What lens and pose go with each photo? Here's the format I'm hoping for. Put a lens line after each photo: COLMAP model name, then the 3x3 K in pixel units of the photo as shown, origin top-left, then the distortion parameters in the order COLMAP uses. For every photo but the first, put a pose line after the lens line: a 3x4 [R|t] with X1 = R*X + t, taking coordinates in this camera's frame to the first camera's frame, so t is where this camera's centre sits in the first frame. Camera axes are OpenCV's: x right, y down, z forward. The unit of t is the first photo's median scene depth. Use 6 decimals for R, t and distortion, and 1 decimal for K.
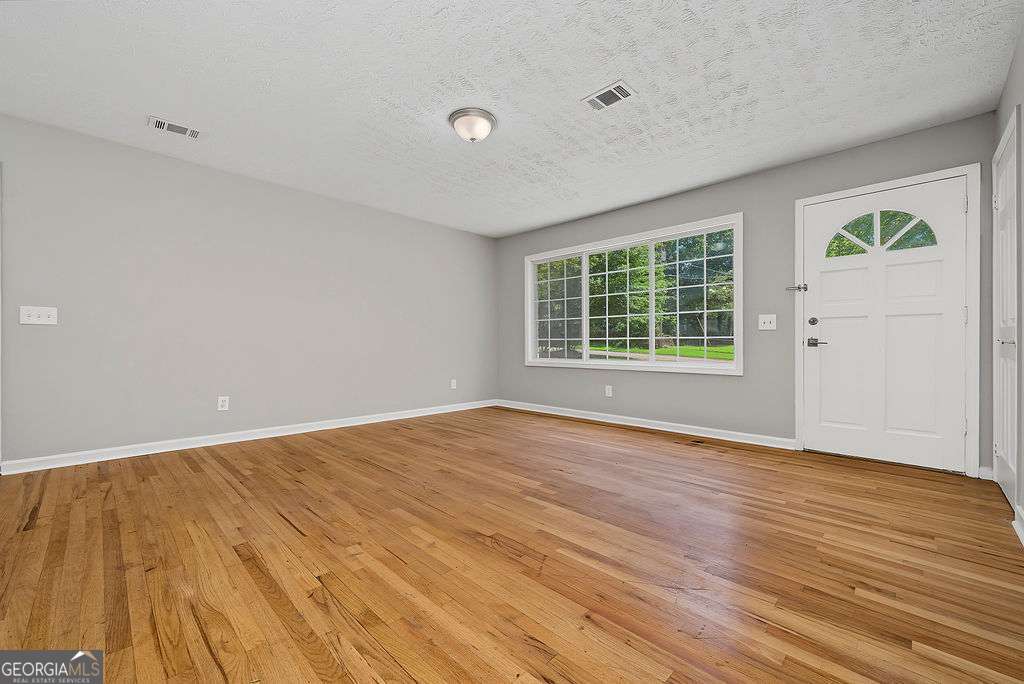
lens RADIAL K [[416.0, 0, 518.5], [0, 416.0, 341.8], [0, 0, 1]] dist [-0.003521, 0.000507]
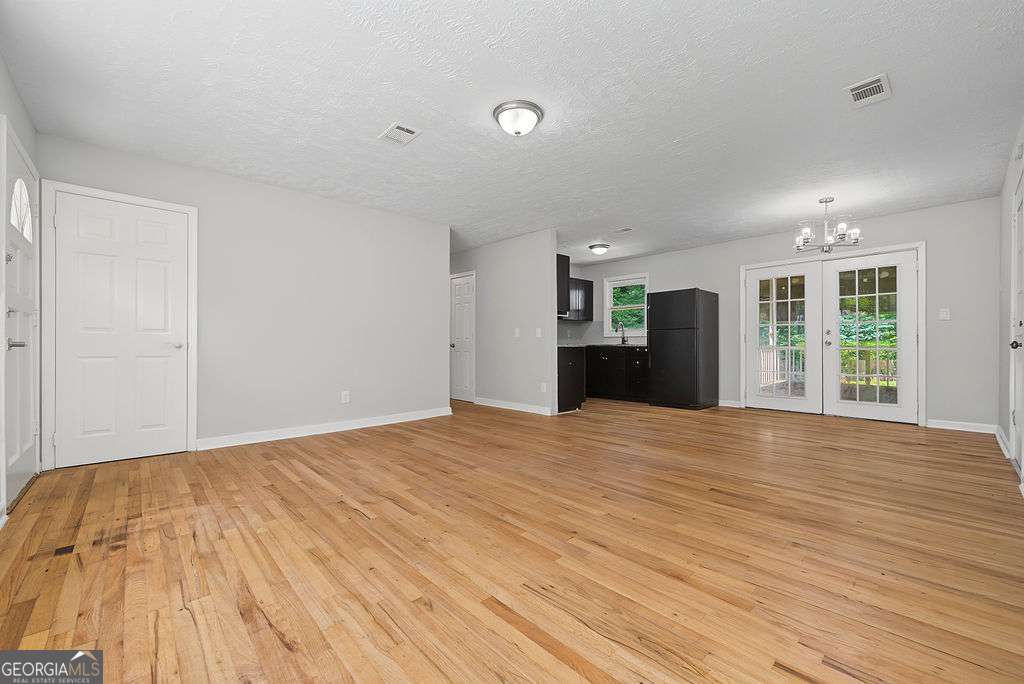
lens RADIAL K [[416.0, 0, 519.6], [0, 416.0, 342.6], [0, 0, 1]] dist [-0.003521, 0.000507]
pose [[-0.999064, -0.000973, 0.043255, -0.128713], [-0.001513, 0.999921, -0.012449, 0.006994], [-0.043239, -0.012503, -0.998987, 1.620207]]
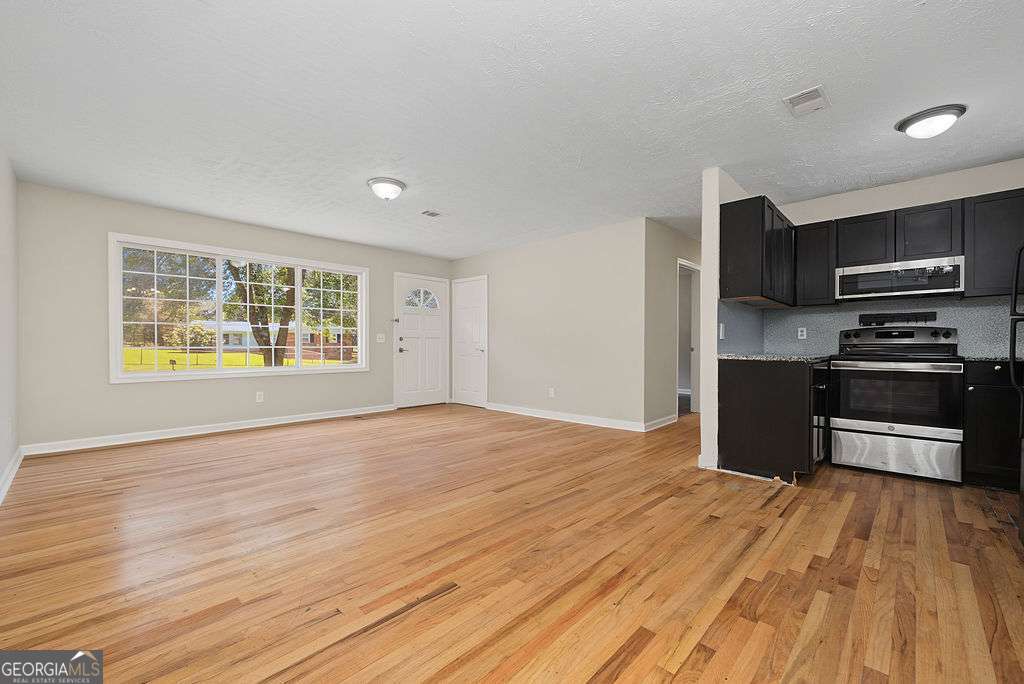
lens RADIAL K [[416.0, 0, 510.0], [0, 416.0, 352.8], [0, 0, 1]] dist [-0.003521, 0.000507]
pose [[0.002457, -0.019381, 0.999809, -1.167525], [-0.007939, 0.999780, 0.019400, -0.026886], [-0.999965, -0.007985, 0.002303, 0.503854]]
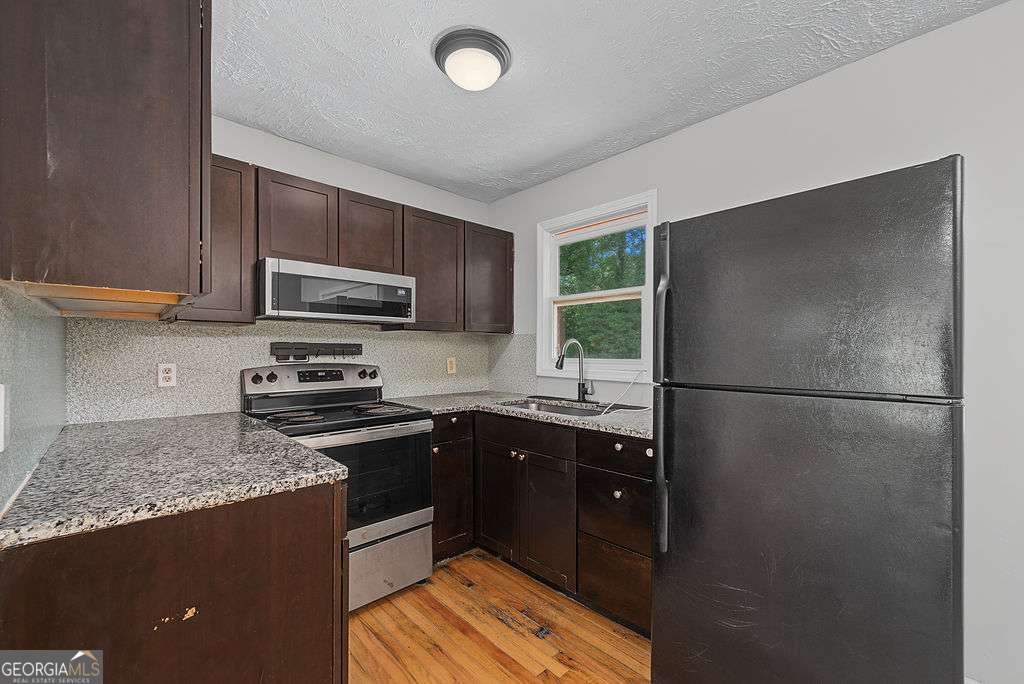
lens RADIAL K [[416.0, 0, 515.3], [0, 416.0, 347.6], [0, 0, 1]] dist [-0.003521, 0.000507]
pose [[-0.999433, -0.005908, 0.033144, -0.472123], [-0.006275, 0.999920, -0.010960, -0.100650], [-0.033077, -0.011161, -0.999390, 0.226039]]
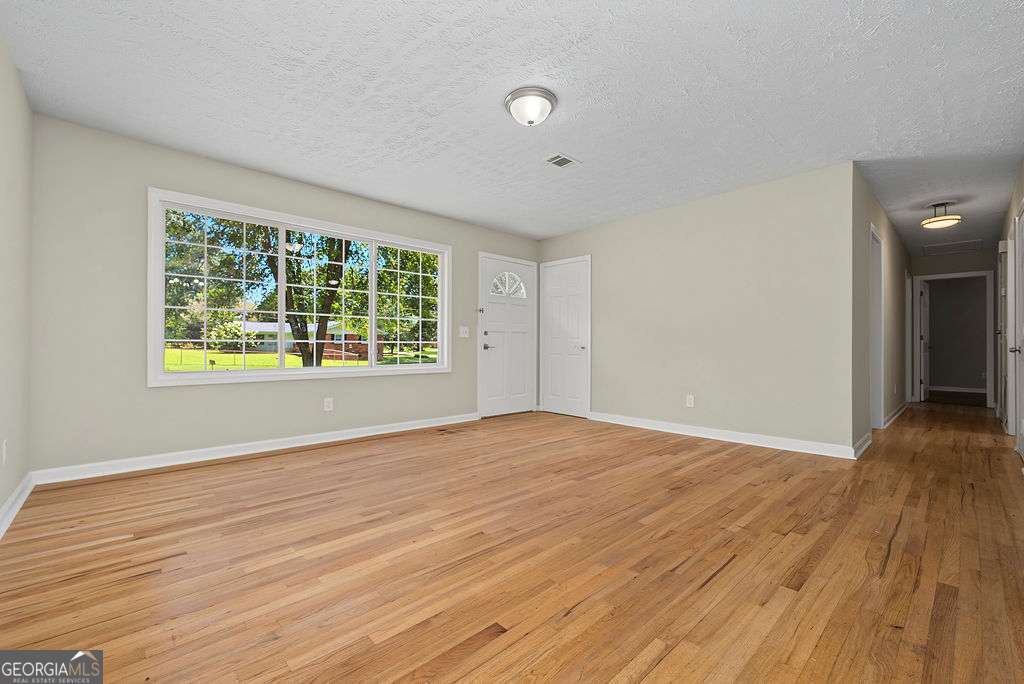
lens RADIAL K [[416.0, 0, 508.9], [0, 416.0, 350.7], [0, 0, 1]] dist [-0.003521, 0.000507]
pose [[0.062227, -0.010069, 0.998011, -0.831252], [-0.009731, 0.999895, 0.010695, -0.001933], [-0.998015, -0.010377, 0.062122, 0.817267]]
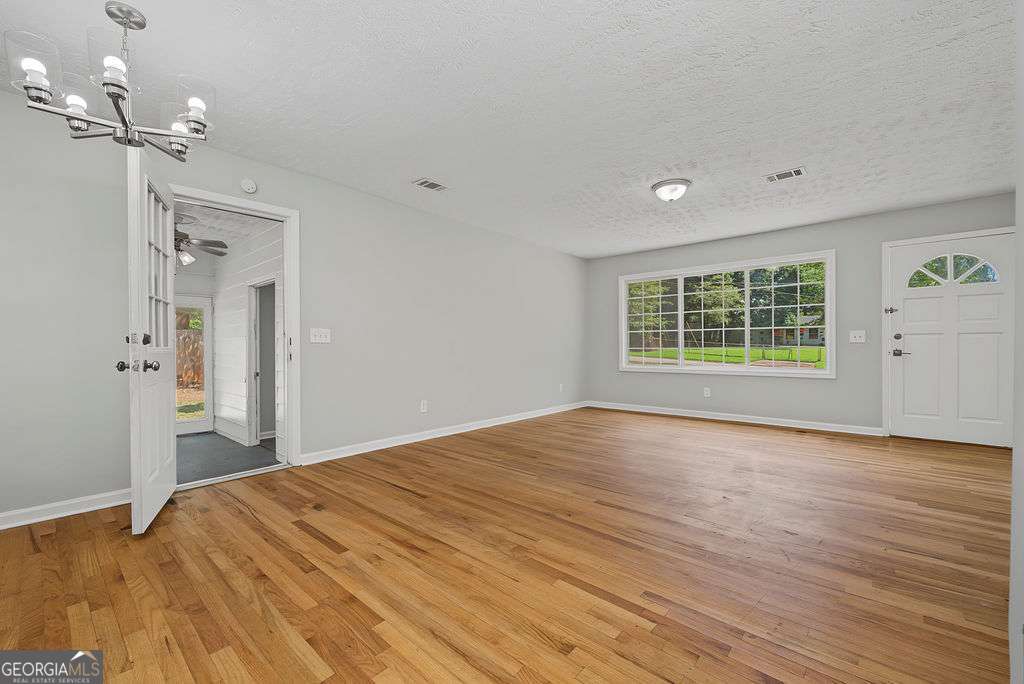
lens RADIAL K [[416.0, 0, 518.6], [0, 416.0, 345.0], [0, 0, 1]] dist [-0.003521, 0.000507]
pose [[0.998427, -0.004979, 0.055845, -0.544909], [0.004890, 0.999987, 0.001728, -0.030805], [-0.055852, -0.001452, 0.998438, -0.227618]]
